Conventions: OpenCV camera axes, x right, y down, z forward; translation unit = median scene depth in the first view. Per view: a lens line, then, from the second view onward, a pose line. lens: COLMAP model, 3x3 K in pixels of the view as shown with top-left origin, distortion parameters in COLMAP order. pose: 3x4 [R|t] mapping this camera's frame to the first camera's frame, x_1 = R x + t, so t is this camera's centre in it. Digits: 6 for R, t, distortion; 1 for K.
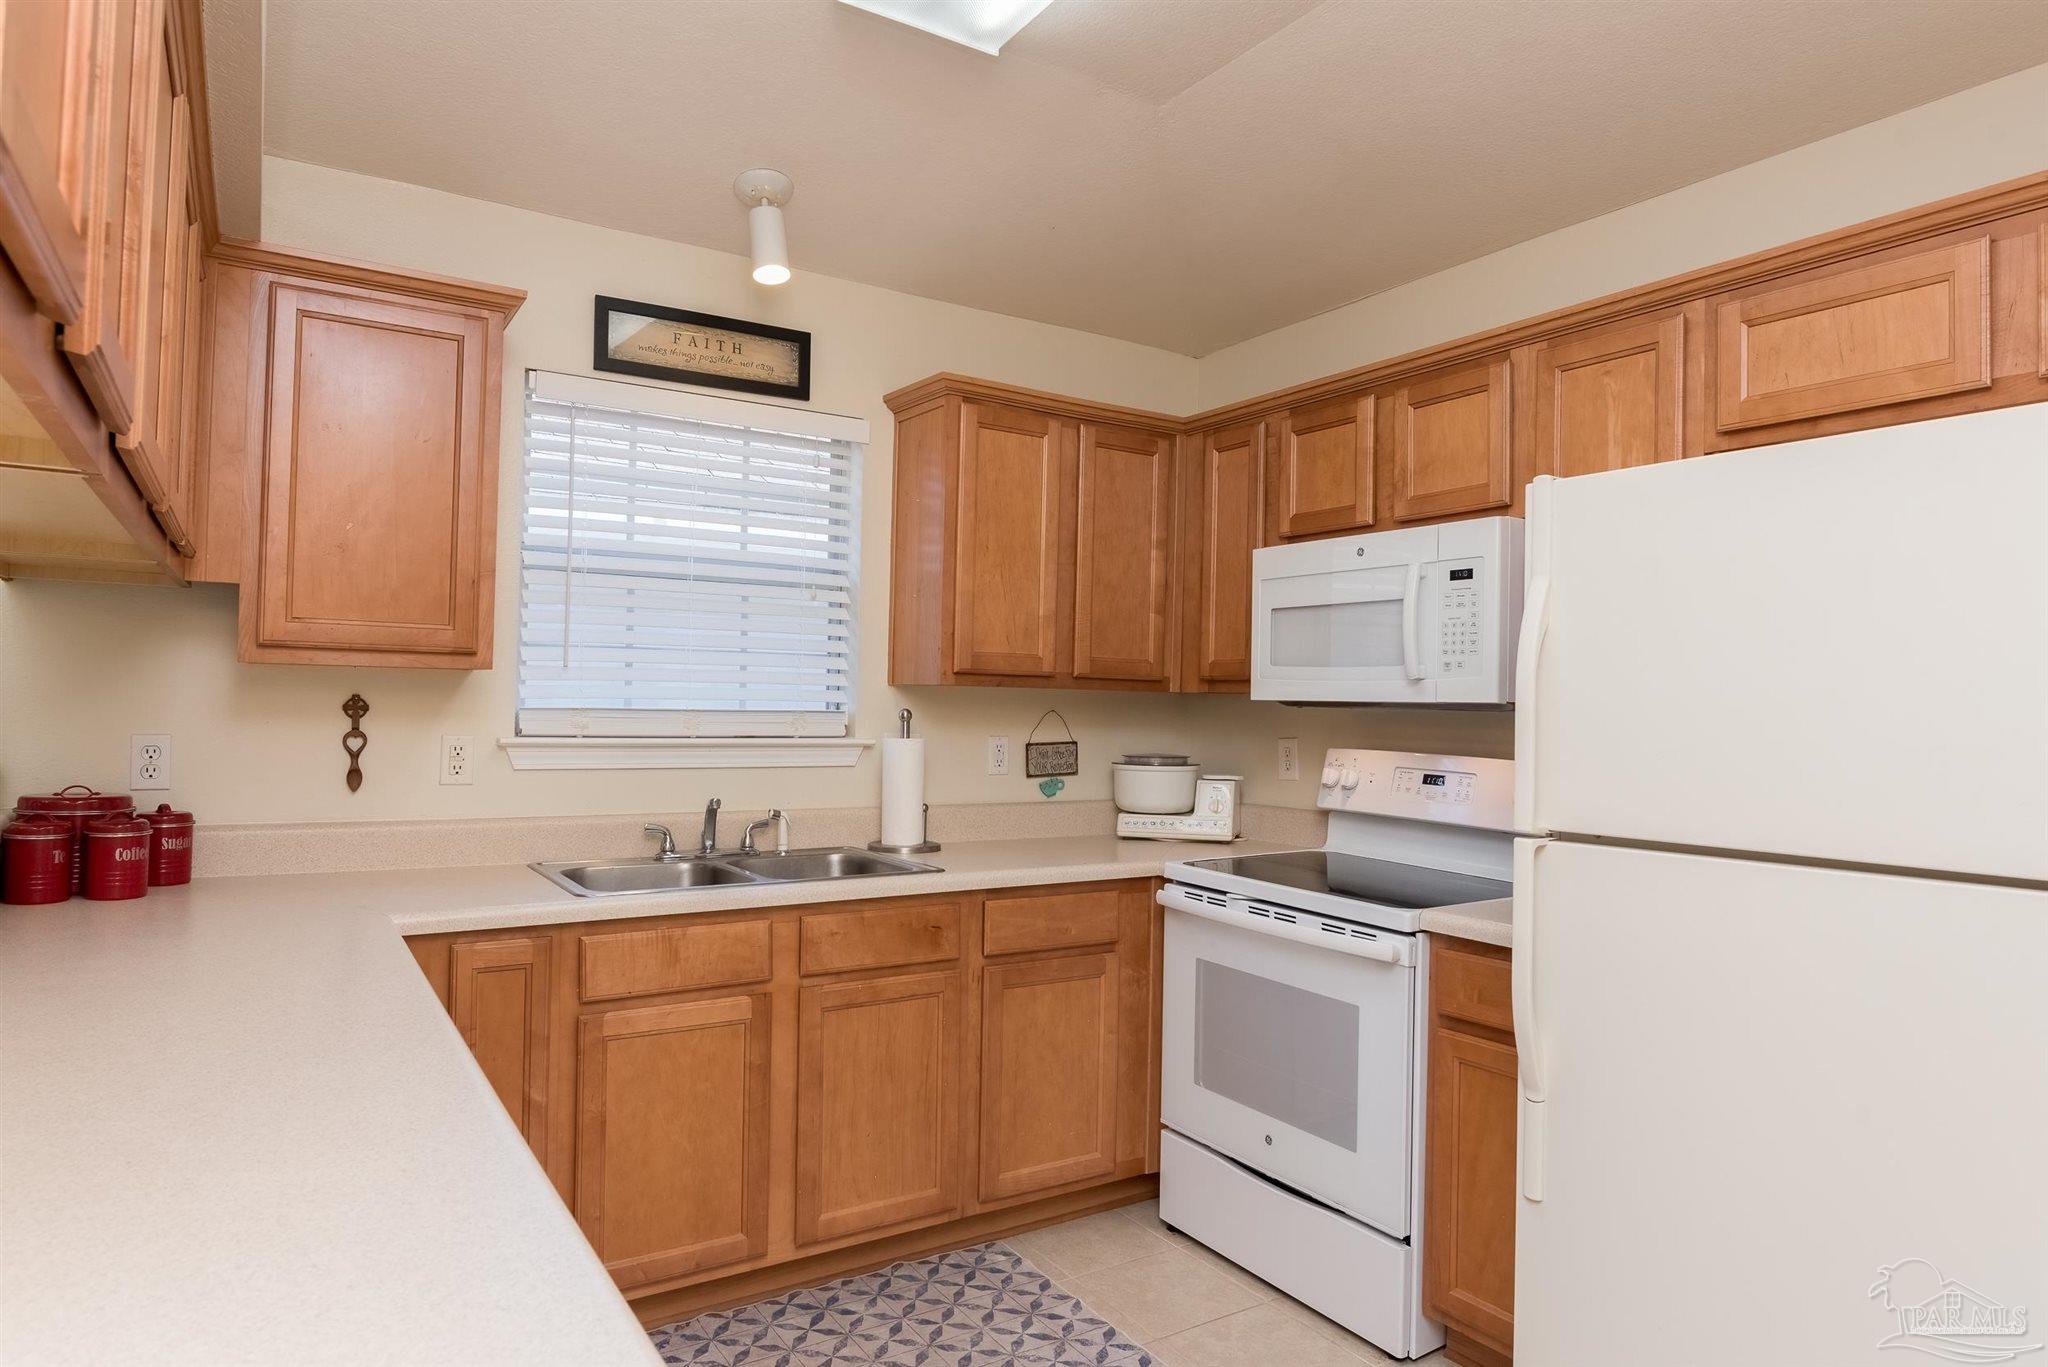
lens RADIAL K [[1204.8, 0, 1024.1], [0, 1204.8, 683.9], [0, 0, 1]] dist [-0.008026, -0.000495]
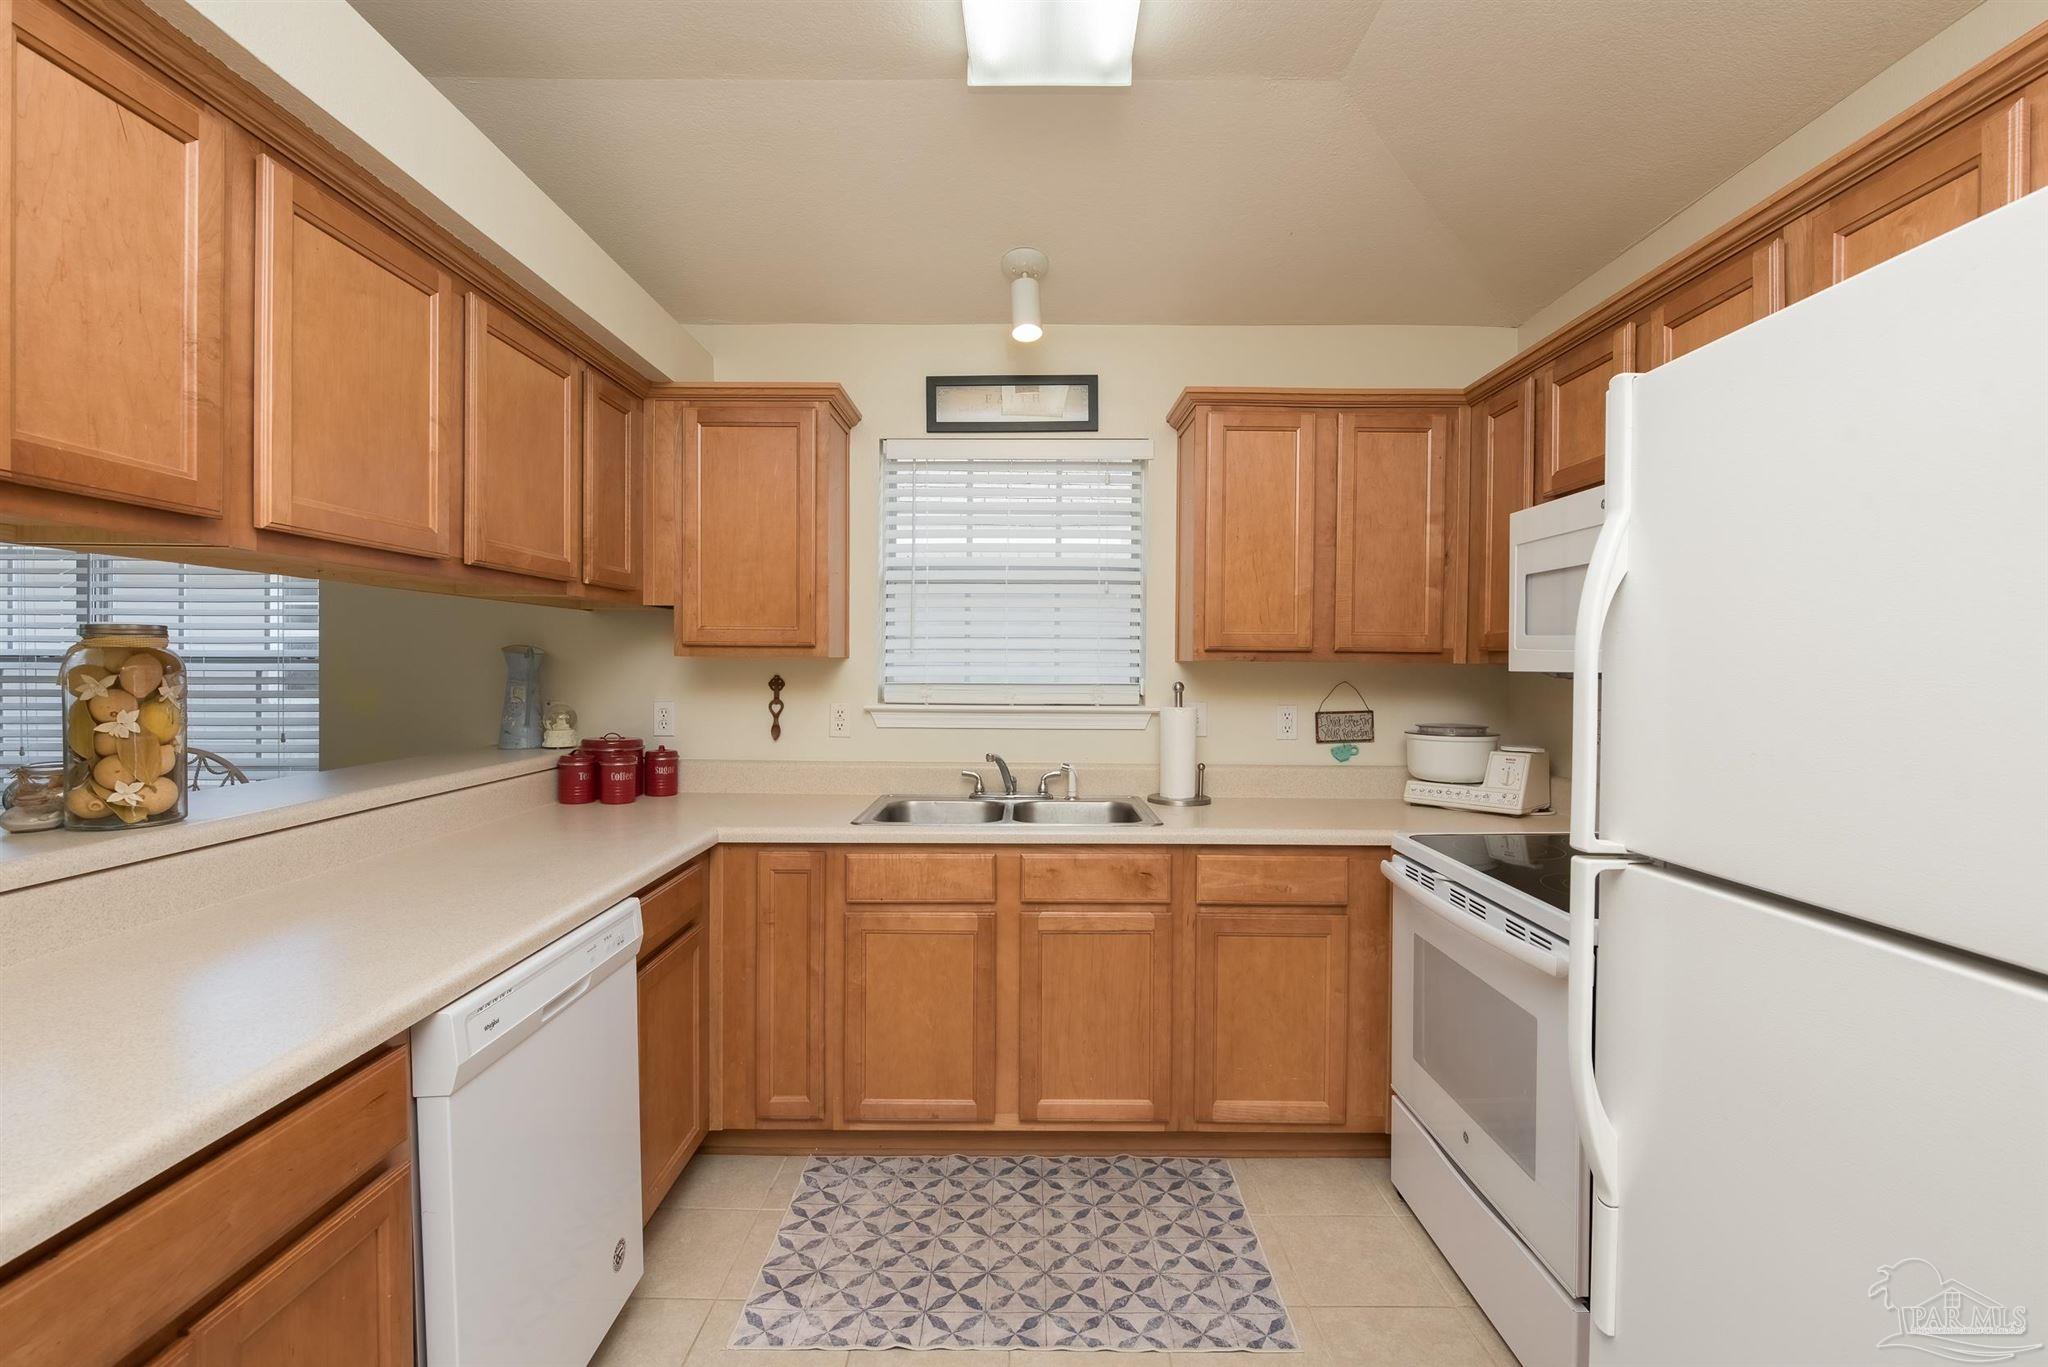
lens RADIAL K [[885.8, 0, 1018.5], [0, 885.8, 674.8], [0, 0, 1]] dist [-0.004991, -0.004213]
pose [[0.839832, -0.008841, -0.542775, 0.267556], [0.018751, 0.999743, 0.012729, -0.000093], [0.542523, -0.020868, 0.839782, 0.217549]]
